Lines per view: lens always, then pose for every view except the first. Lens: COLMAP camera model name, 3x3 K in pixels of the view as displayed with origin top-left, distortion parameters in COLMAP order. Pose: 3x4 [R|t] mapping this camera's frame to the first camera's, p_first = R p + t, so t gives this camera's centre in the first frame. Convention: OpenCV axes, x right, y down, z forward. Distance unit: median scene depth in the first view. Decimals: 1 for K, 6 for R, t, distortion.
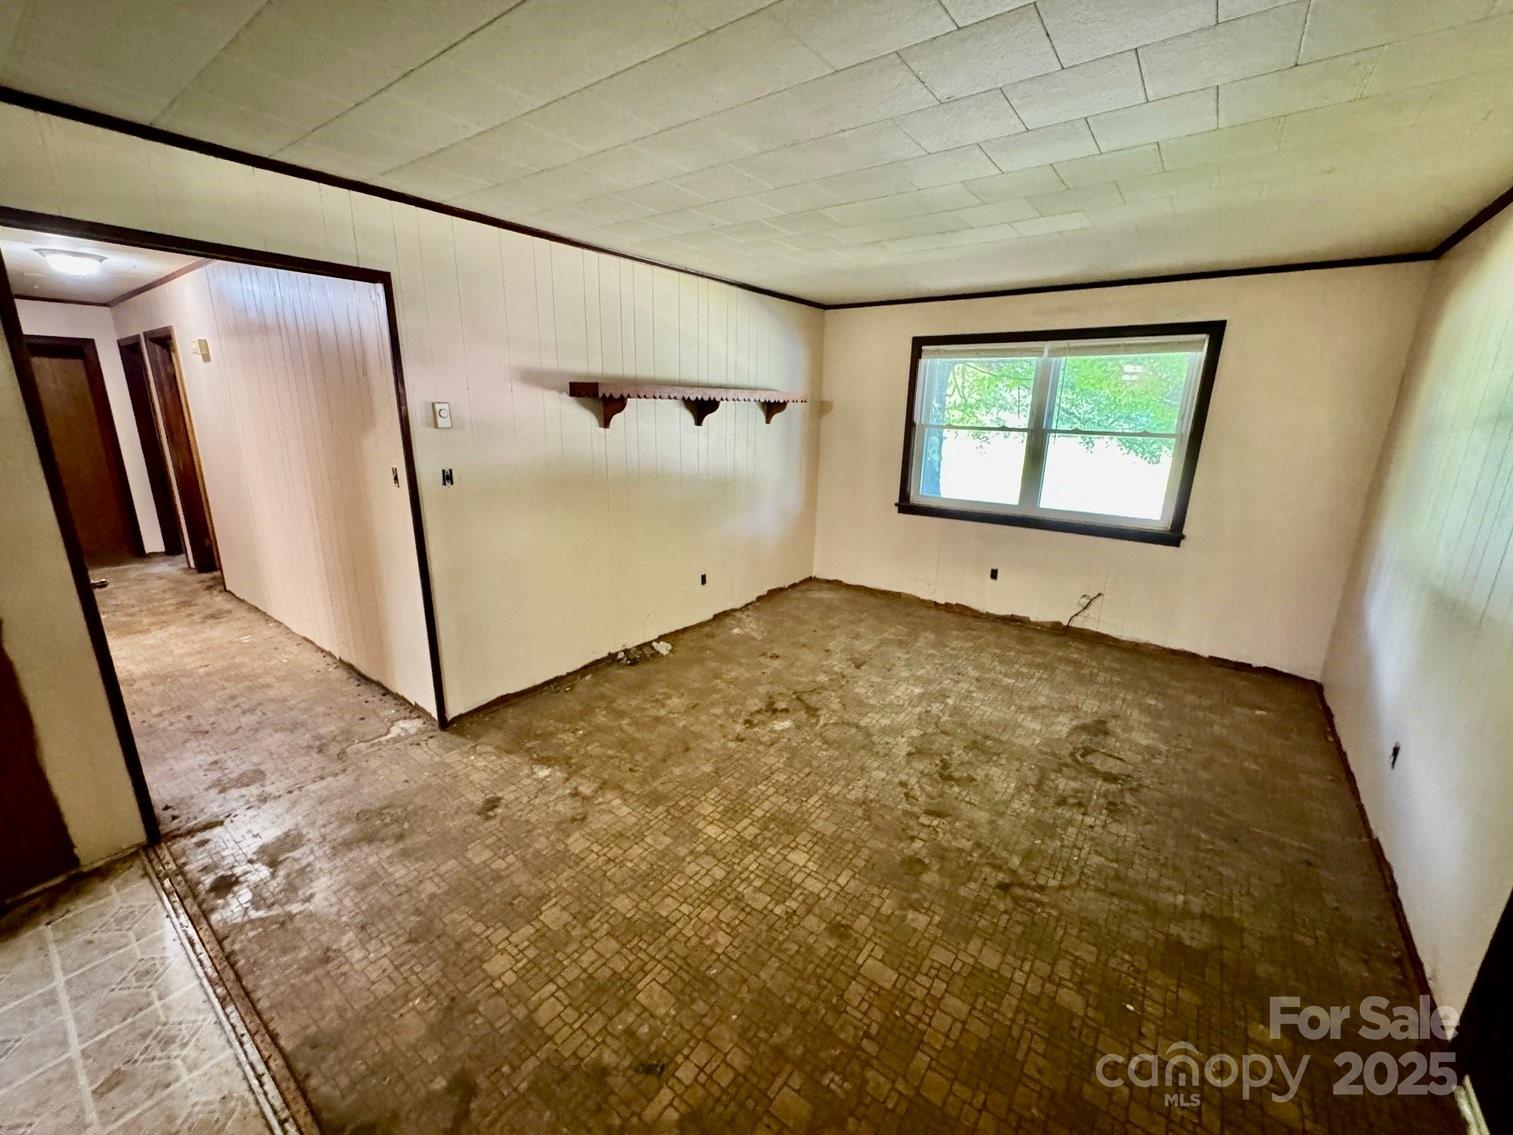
lens RADIAL K [[608.0, 0, 758.2], [0, 608.0, 562.6], [0, 0, 1]] dist [0.001226, -0.000258]
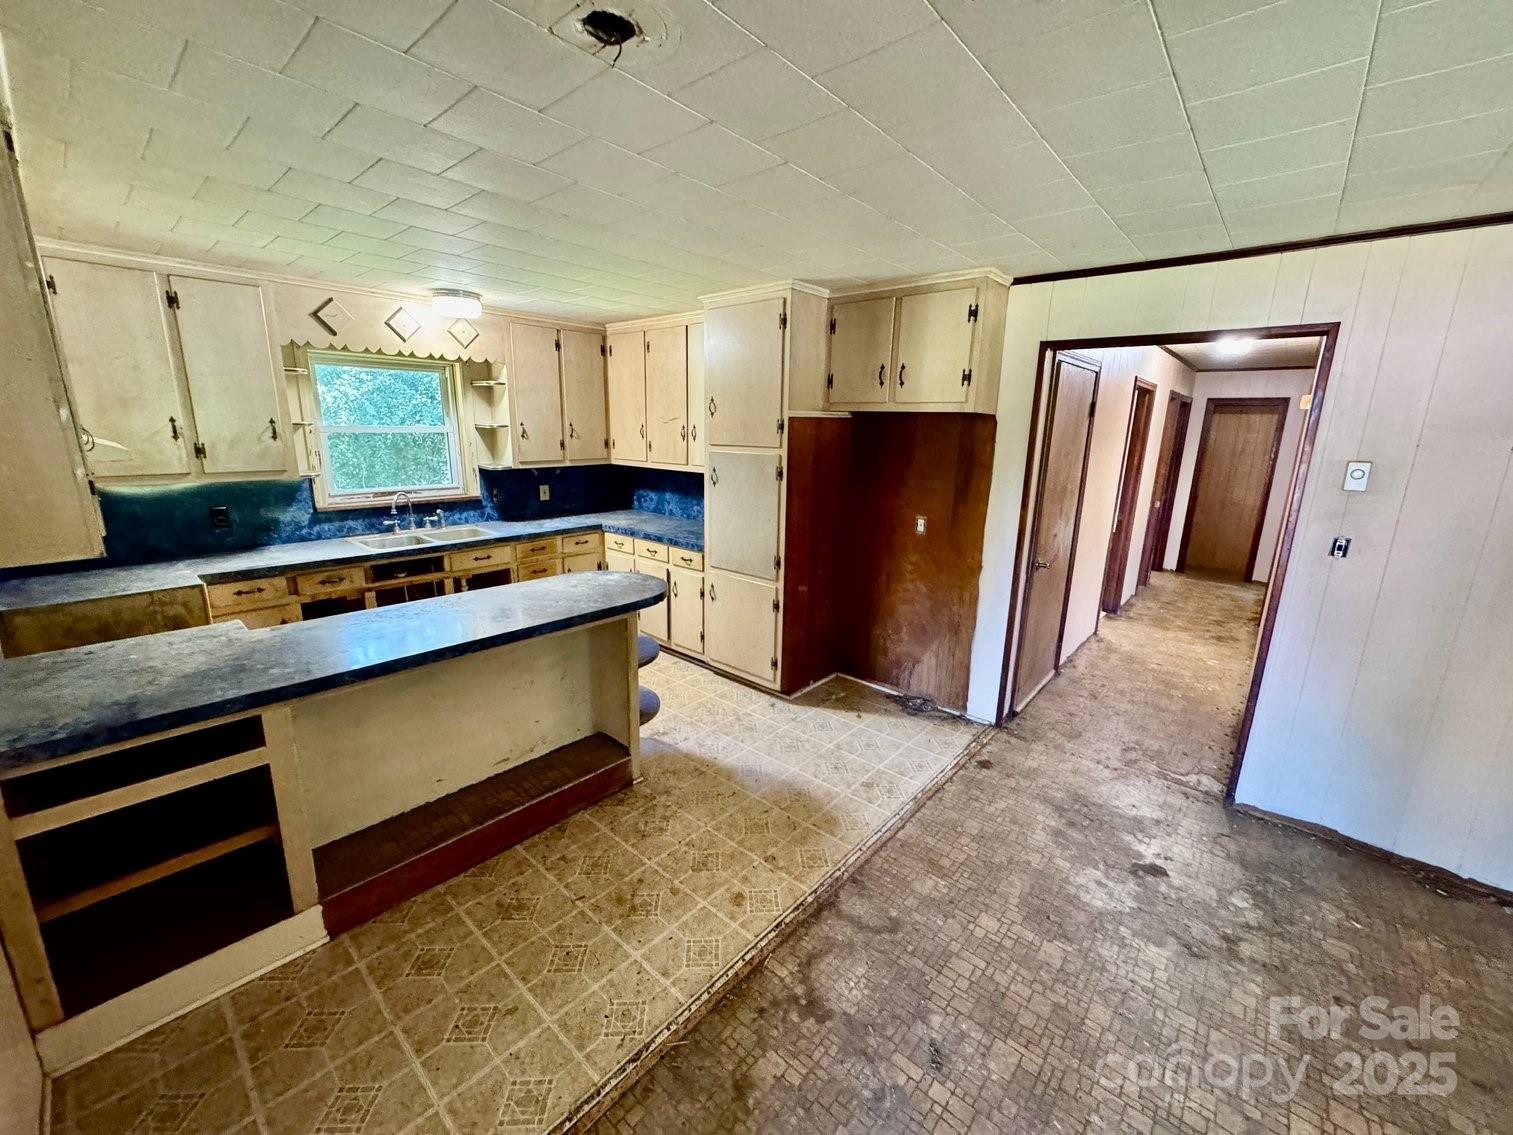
lens RADIAL K [[608.0, 0, 759.9], [0, 608.0, 569.3], [0, 0, 1]] dist [0.001226, -0.000258]
pose [[-0.073839, 0.212744, -0.974314, 0.508758], [-0.273949, 0.935070, 0.224937, -0.108380], [0.958906, 0.283521, -0.010764, 0.318092]]
